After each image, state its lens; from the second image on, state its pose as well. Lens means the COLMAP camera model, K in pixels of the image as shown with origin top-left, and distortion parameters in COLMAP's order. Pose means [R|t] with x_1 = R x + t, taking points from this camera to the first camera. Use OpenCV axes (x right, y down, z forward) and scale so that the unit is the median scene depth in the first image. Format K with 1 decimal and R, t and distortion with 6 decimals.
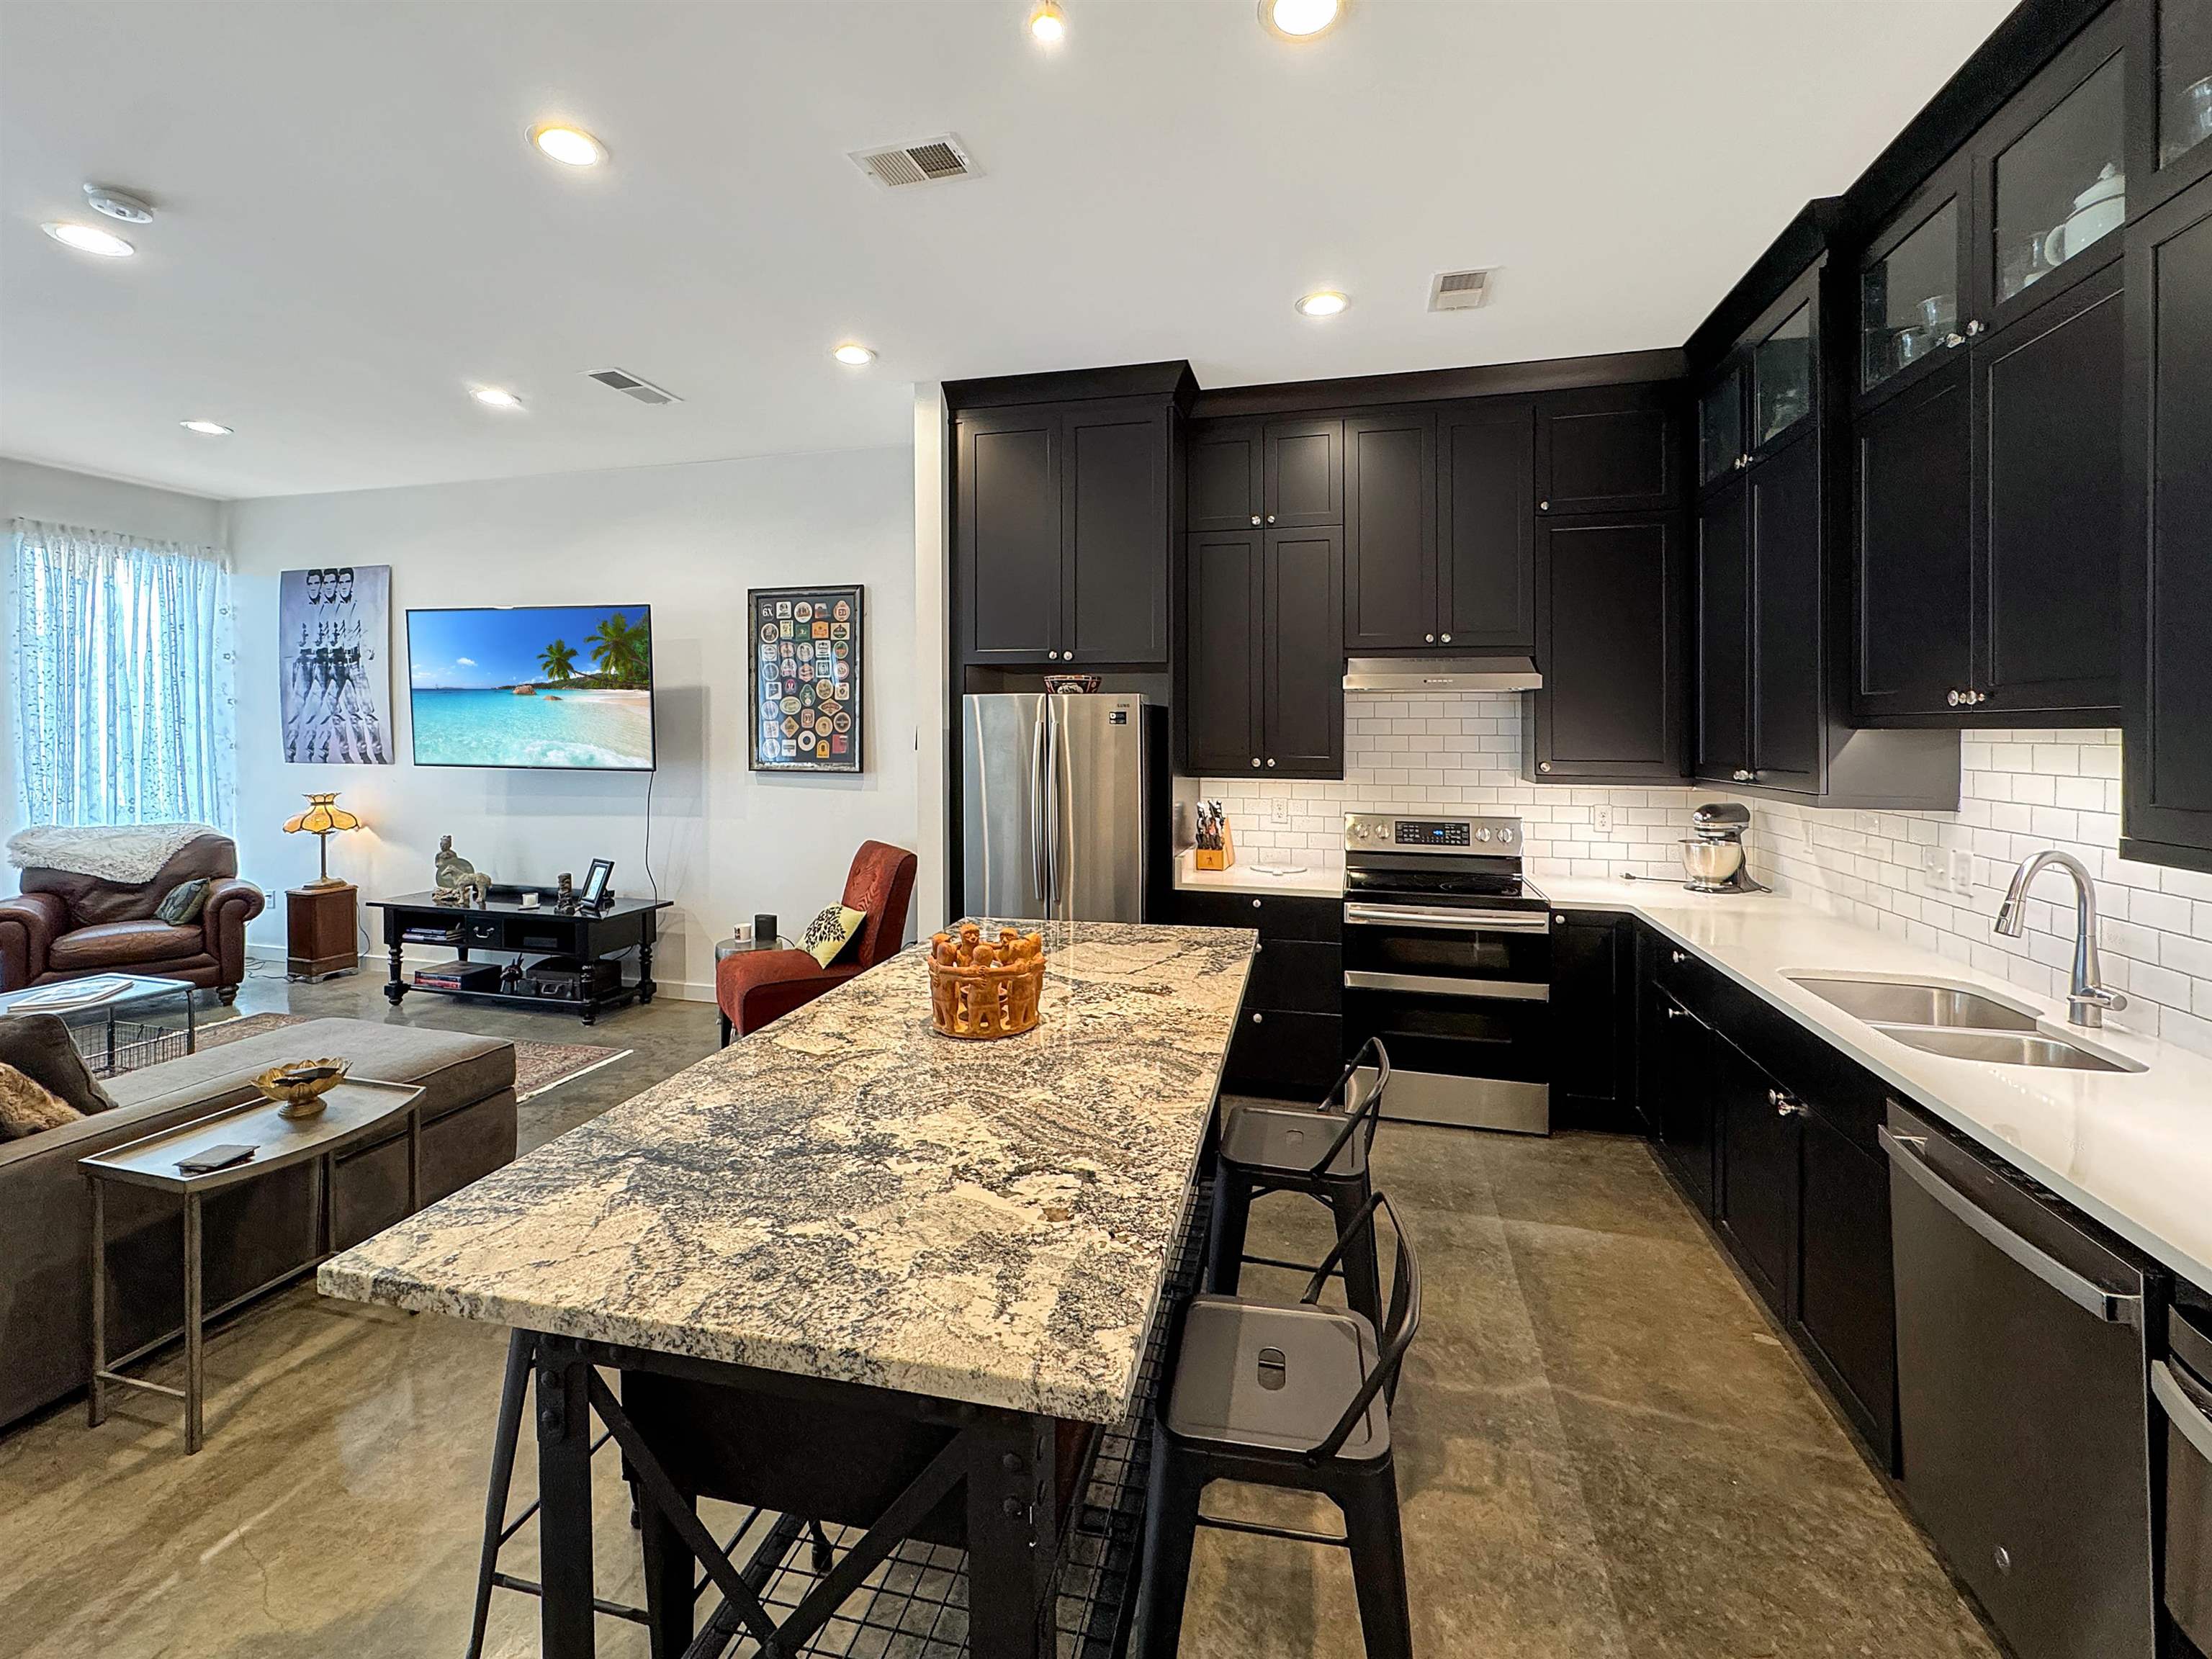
lens RADIAL K [[897.8, 0, 1084.5], [0, 897.8, 727.7], [0, 0, 1]] dist [0.006852, -0.001969]
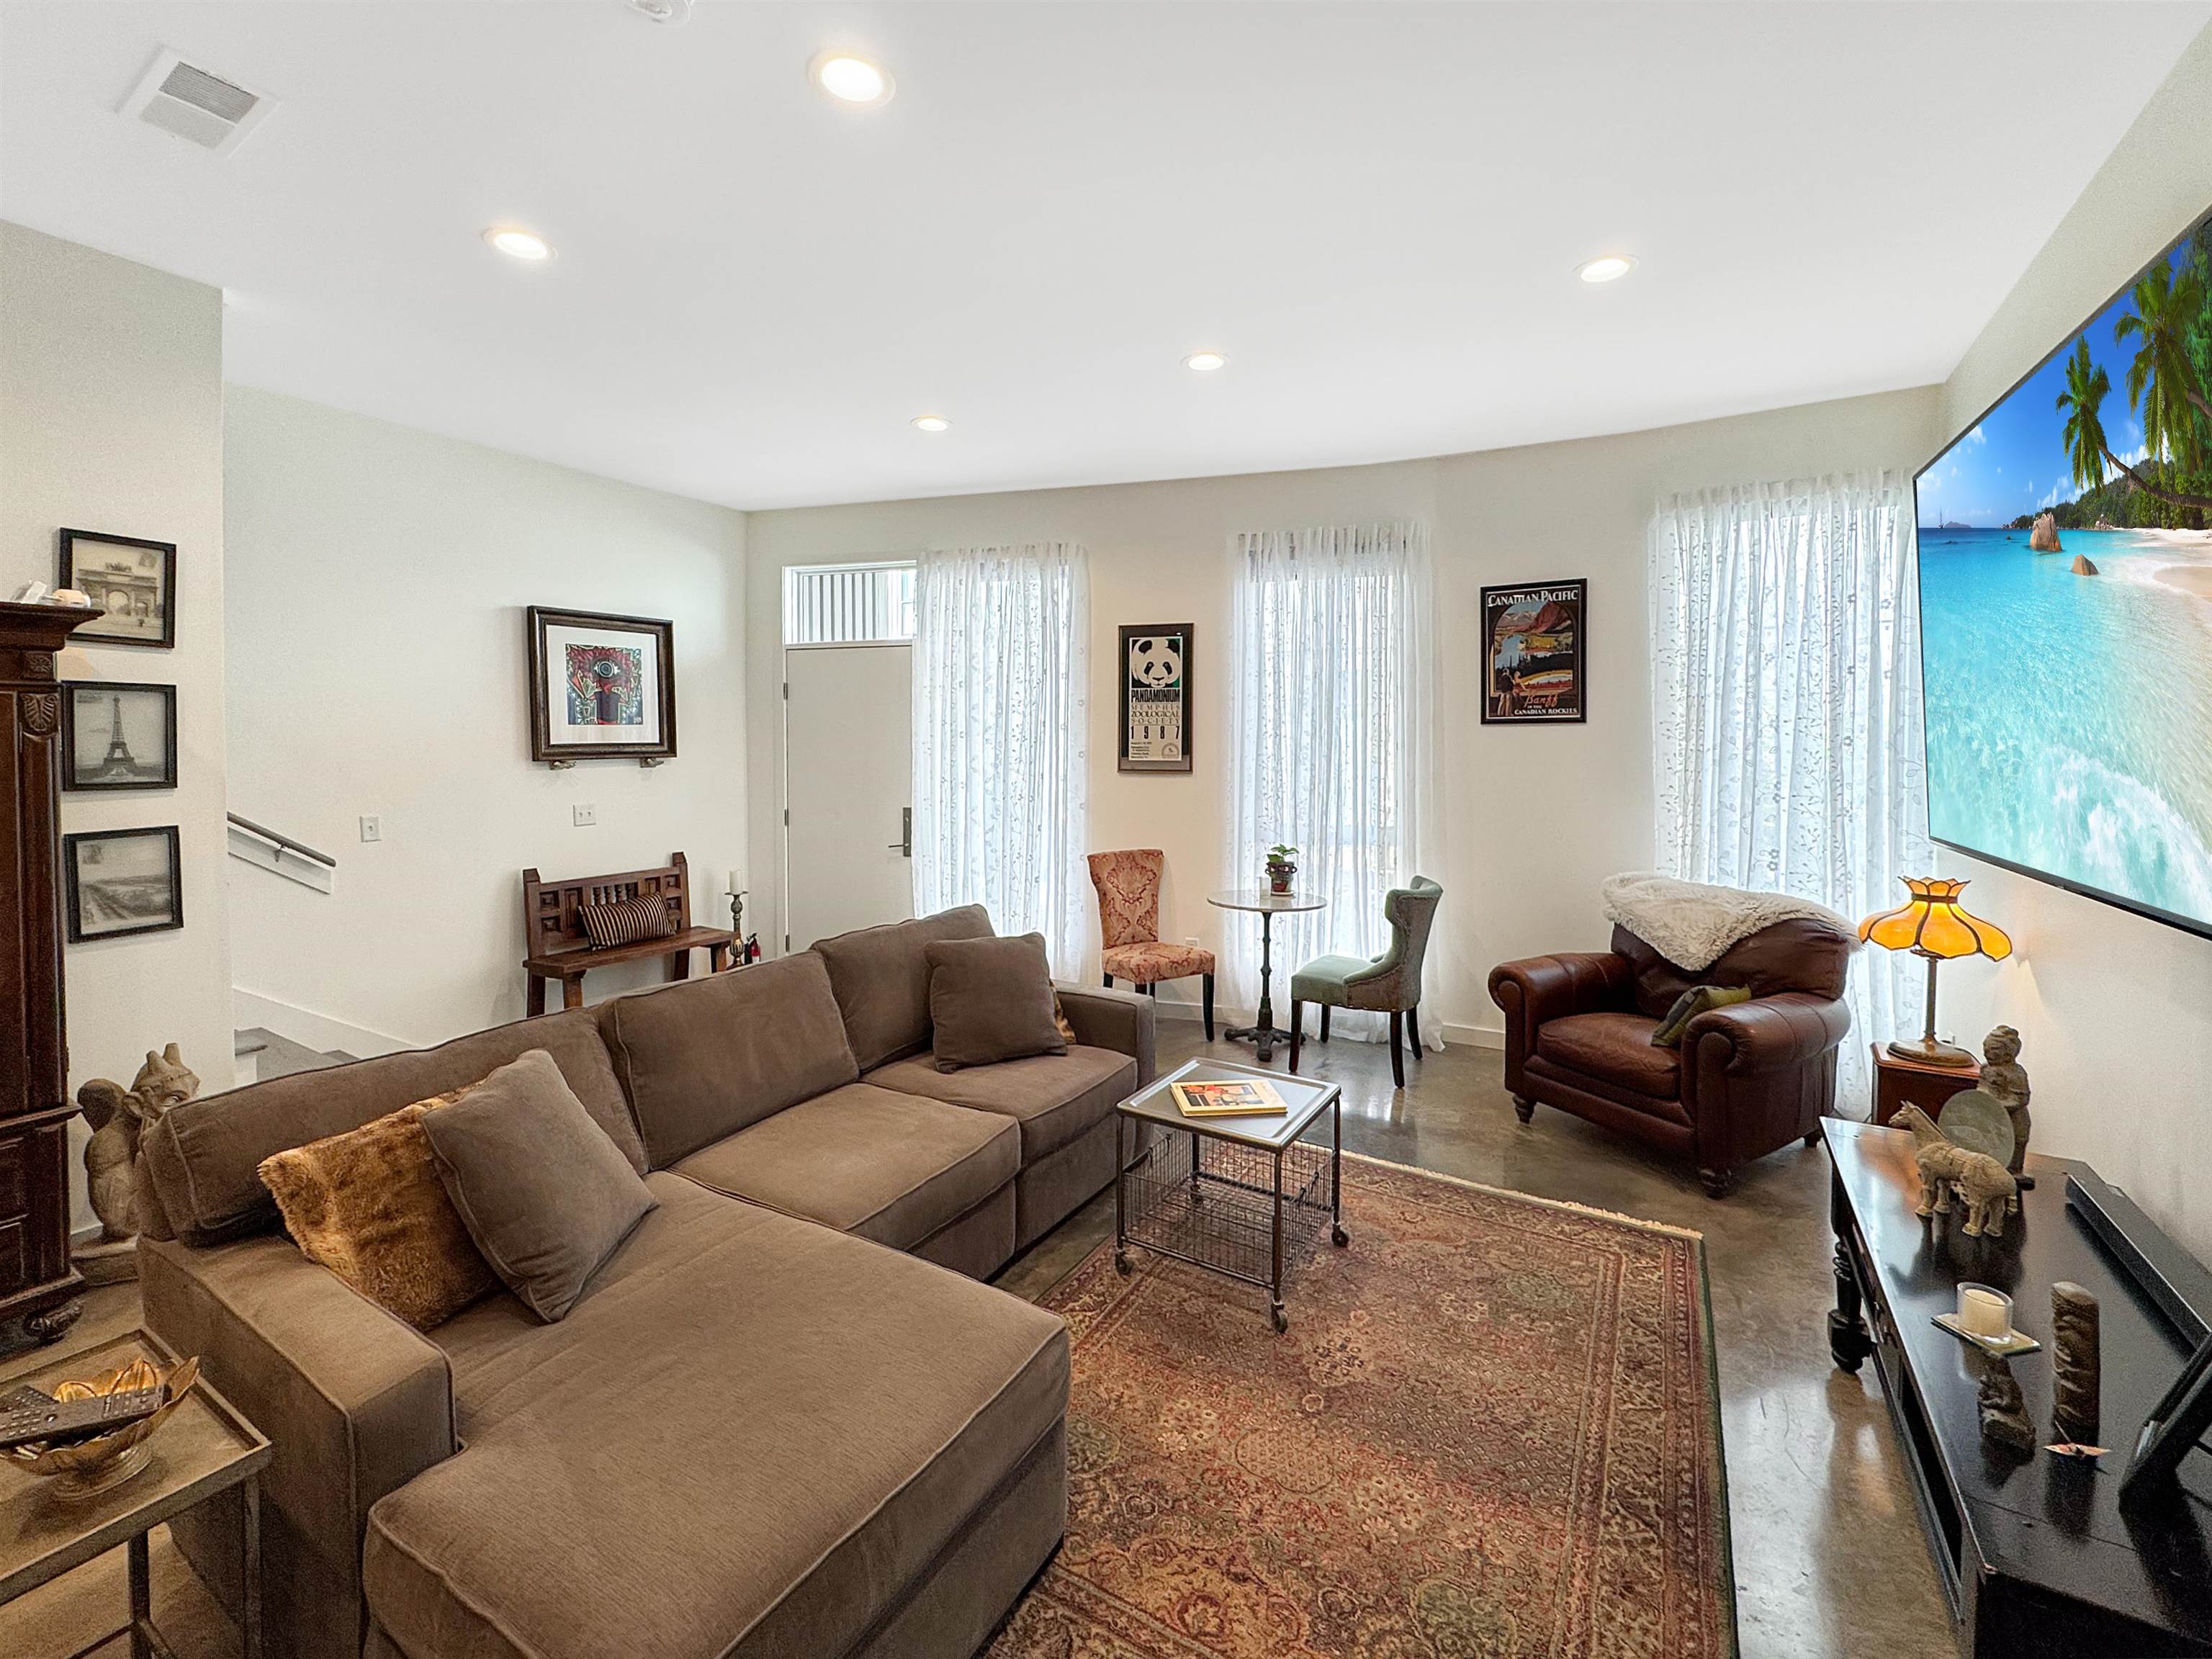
lens RADIAL K [[948.9, 0, 1103.0], [0, 948.9, 759.5], [0, 0, 1]] dist [0.000100, 0.000069]
pose [[-0.297014, 0.013390, -0.954779, -0.203054], [0.000394, 0.999903, 0.013900, -0.004129], [0.954873, 0.003752, -0.296990, 0.778160]]
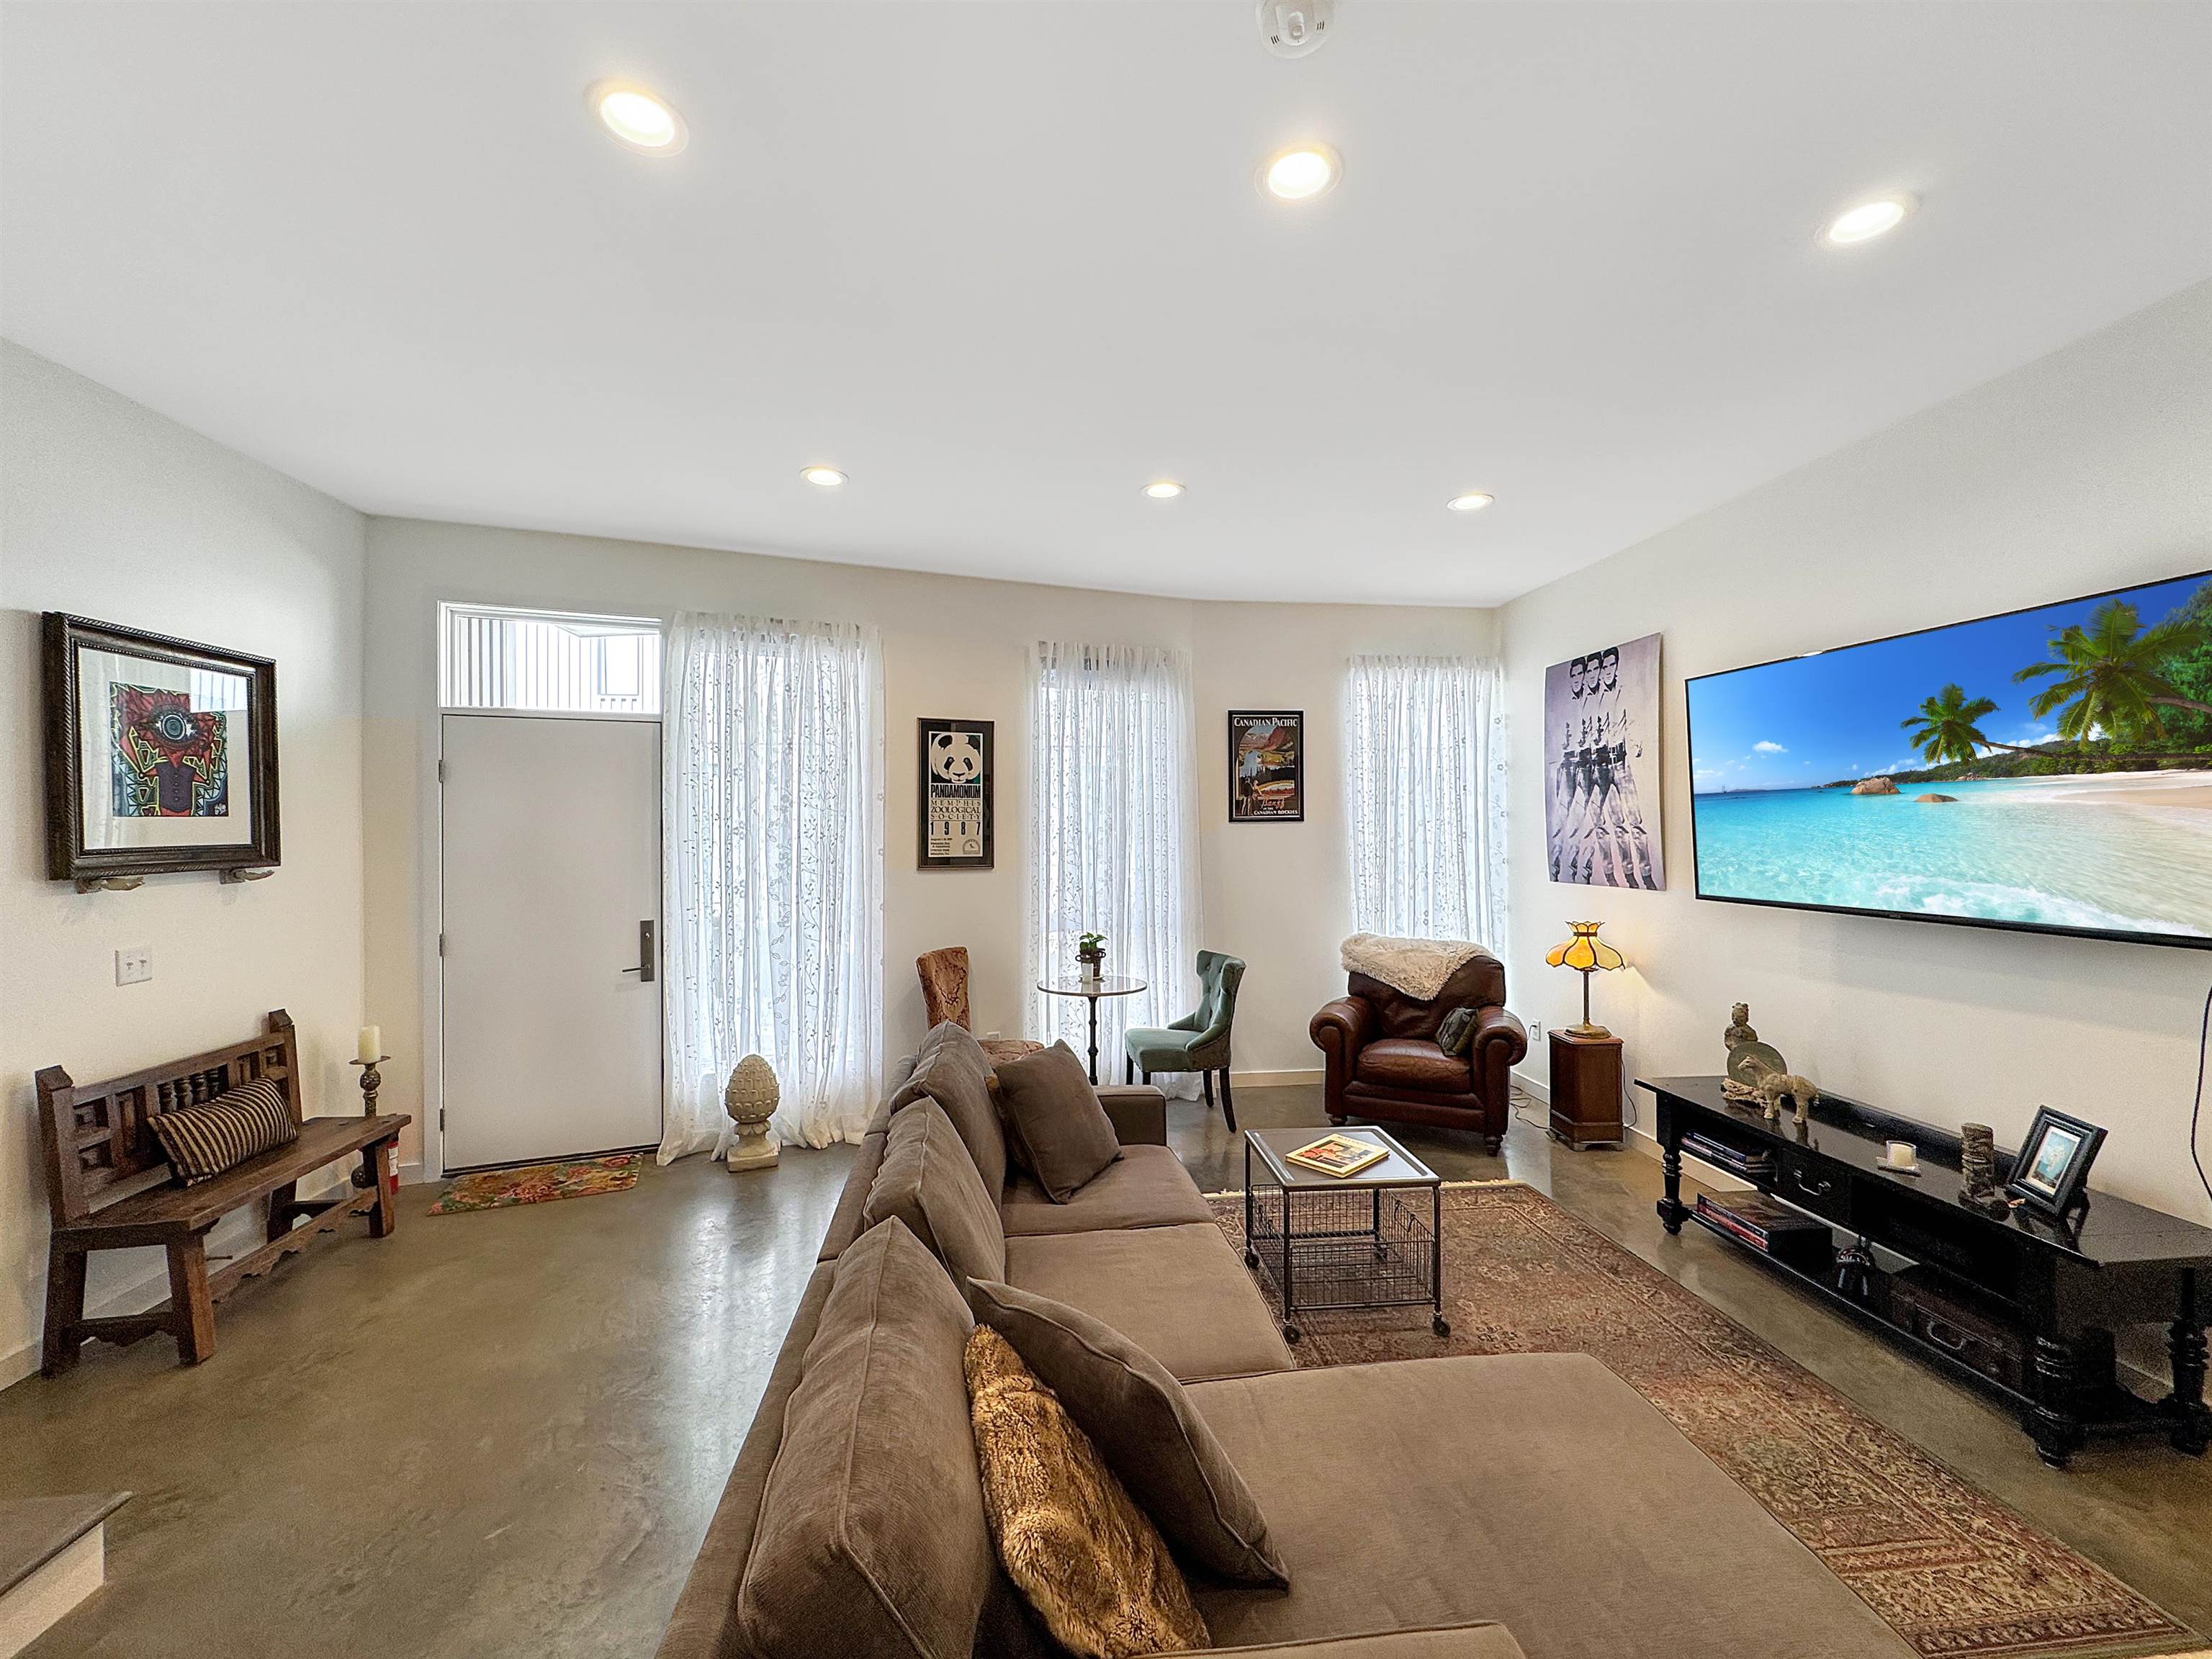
lens RADIAL K [[897.8, 0, 1097.6], [0, 897.8, 825.0], [0, 0, 1]] dist [0.006852, -0.001969]
pose [[0.342199, -0.010397, -0.939570, -0.243955], [0.005788, 0.999943, -0.008957, -0.013383], [0.939610, -0.002373, 0.342240, 0.326466]]
